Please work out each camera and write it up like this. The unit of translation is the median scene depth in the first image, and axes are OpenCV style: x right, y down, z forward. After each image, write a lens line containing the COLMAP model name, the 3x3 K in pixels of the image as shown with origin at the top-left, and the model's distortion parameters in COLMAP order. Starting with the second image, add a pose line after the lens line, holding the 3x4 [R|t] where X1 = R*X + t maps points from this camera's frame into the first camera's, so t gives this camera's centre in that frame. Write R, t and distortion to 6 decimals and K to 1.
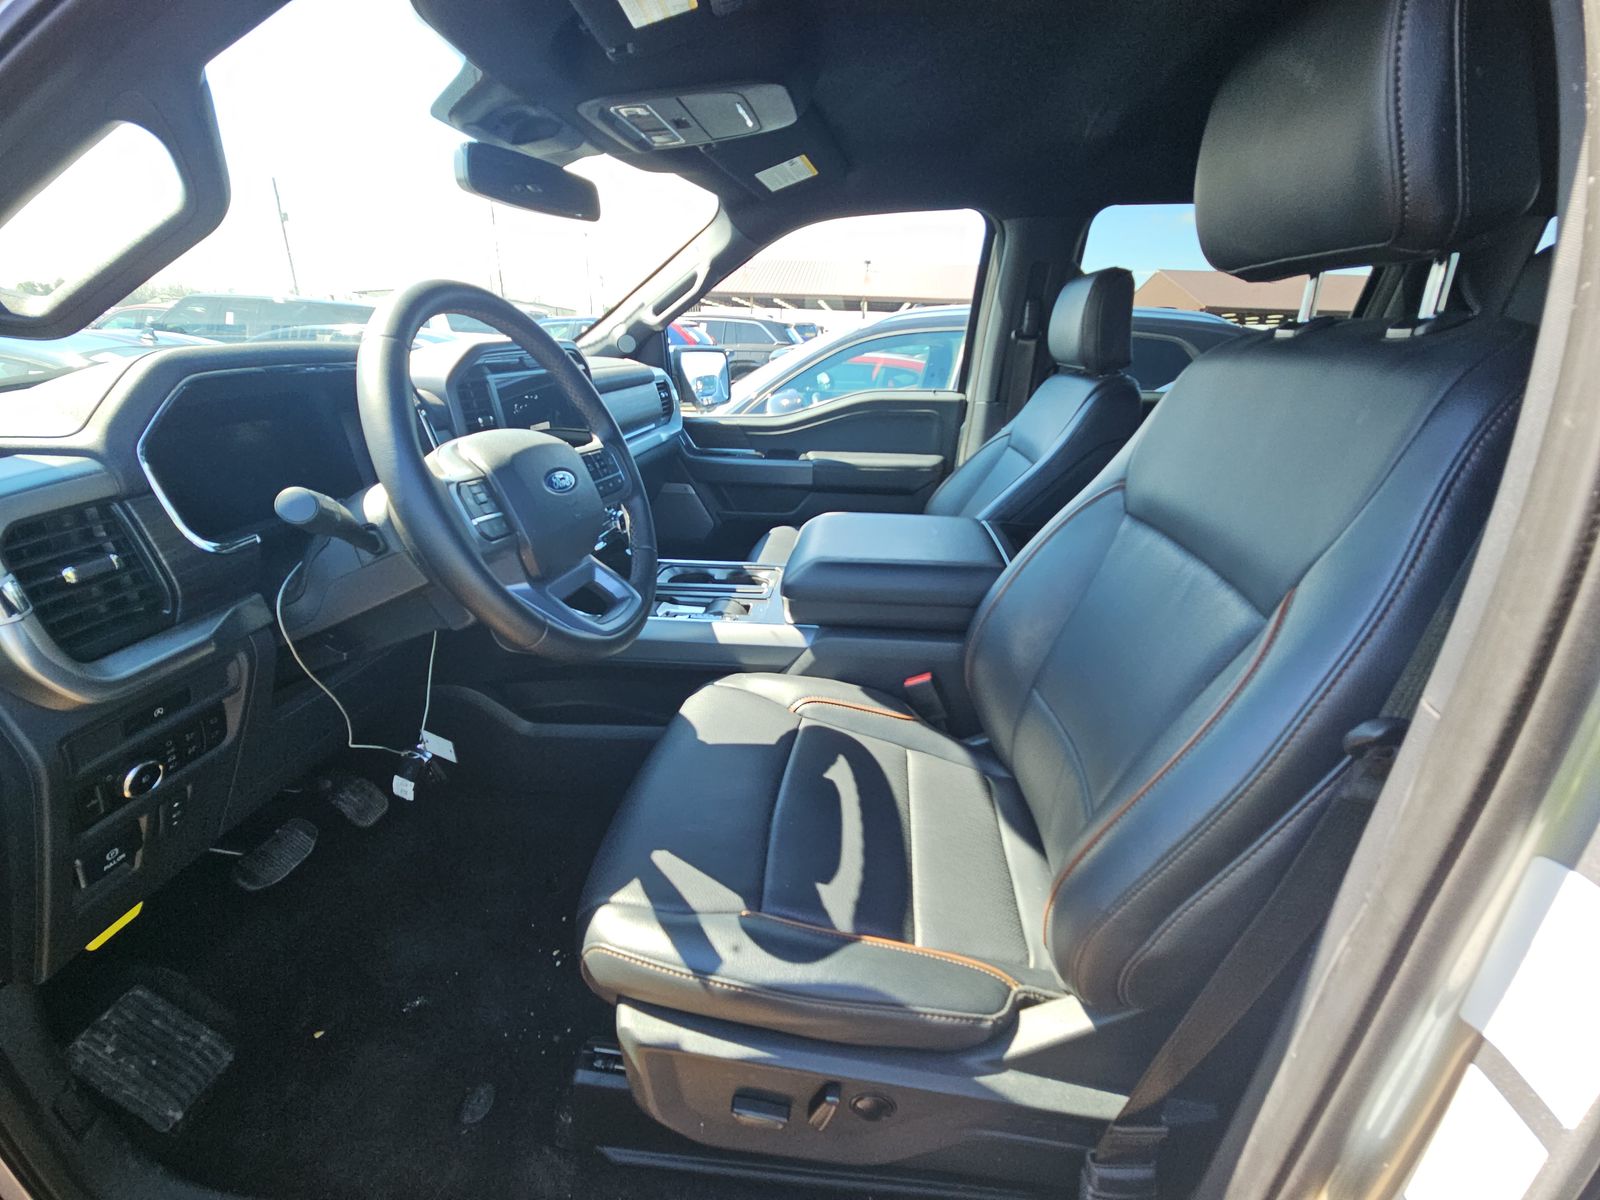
lens RADIAL K [[647.2, 0, 801.6], [0, 647.2, 594.5], [0, 0, 1]] dist [0.019674, -0.010522]
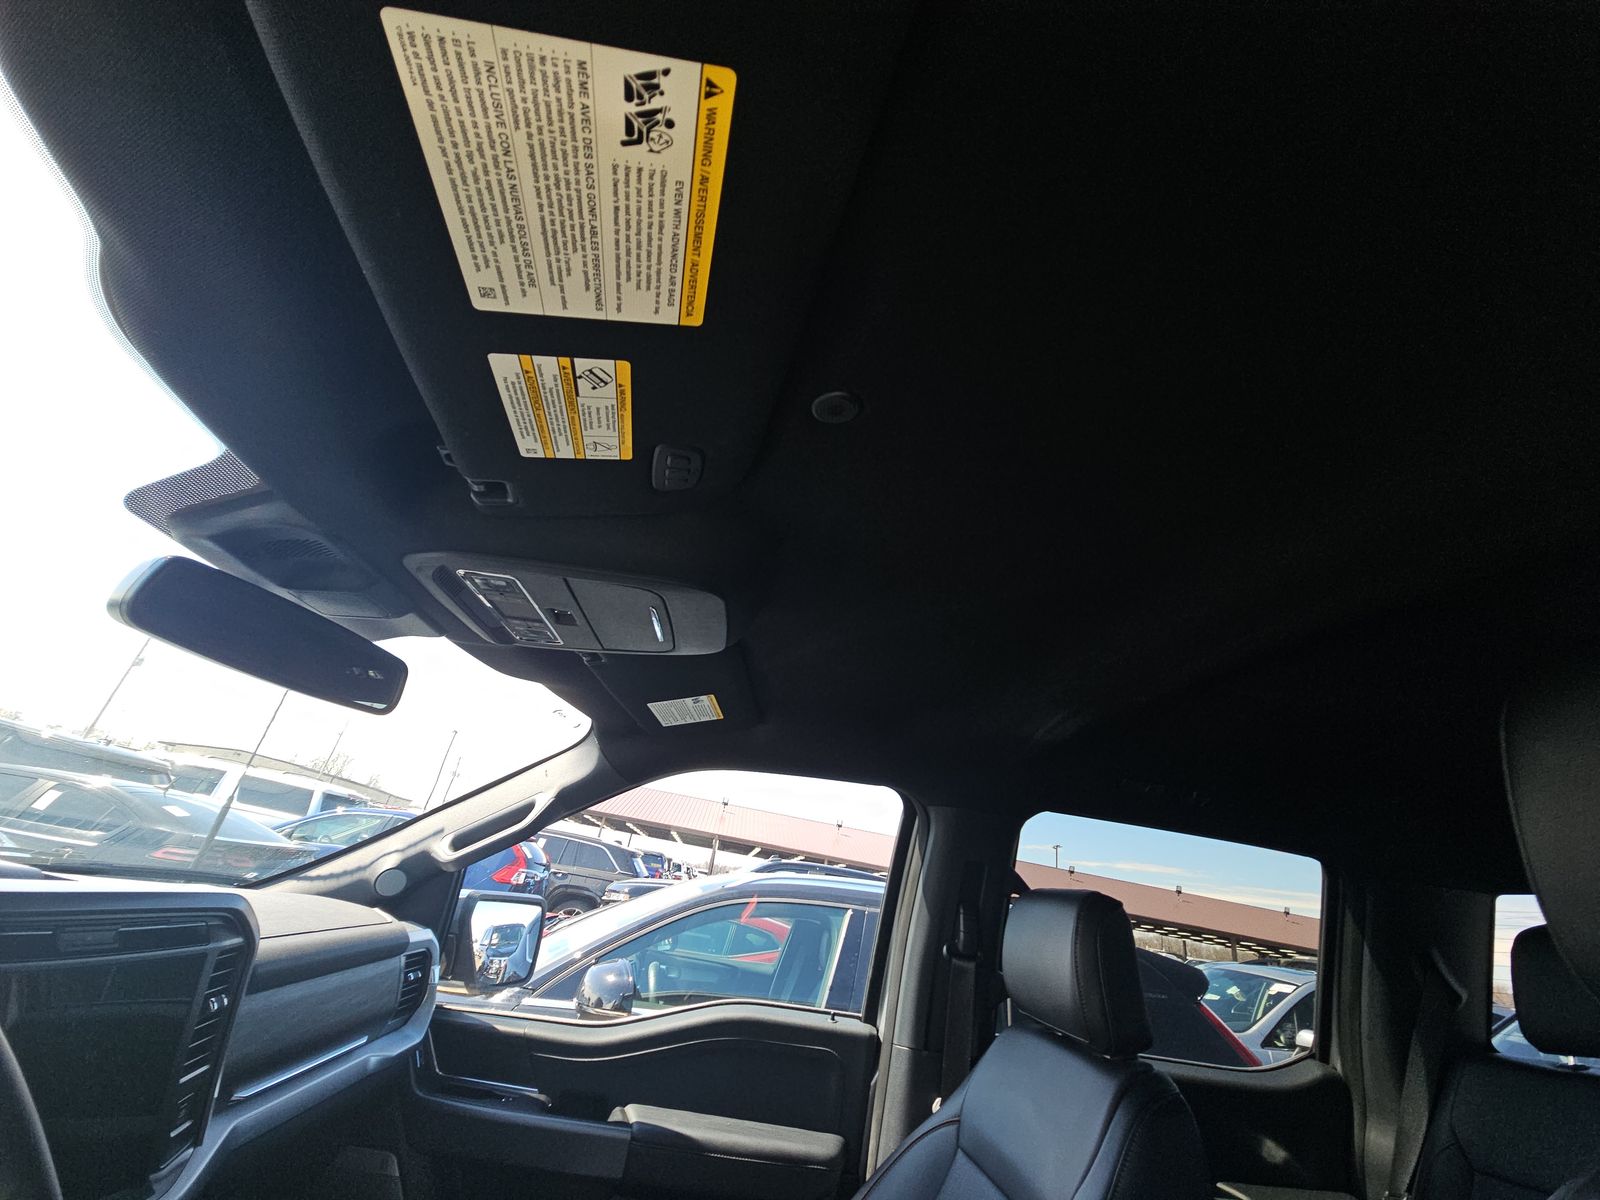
lens RADIAL K [[647.2, 0, 801.6], [0, 647.2, 594.5], [0, 0, 1]] dist [0.019674, -0.010522]
pose [[0.966564, 0.211945, 0.144339, -0.024494], [-0.047911, 0.702240, -0.710326, -0.145740], [-0.251911, 0.679660, 0.688915, 0.248246]]
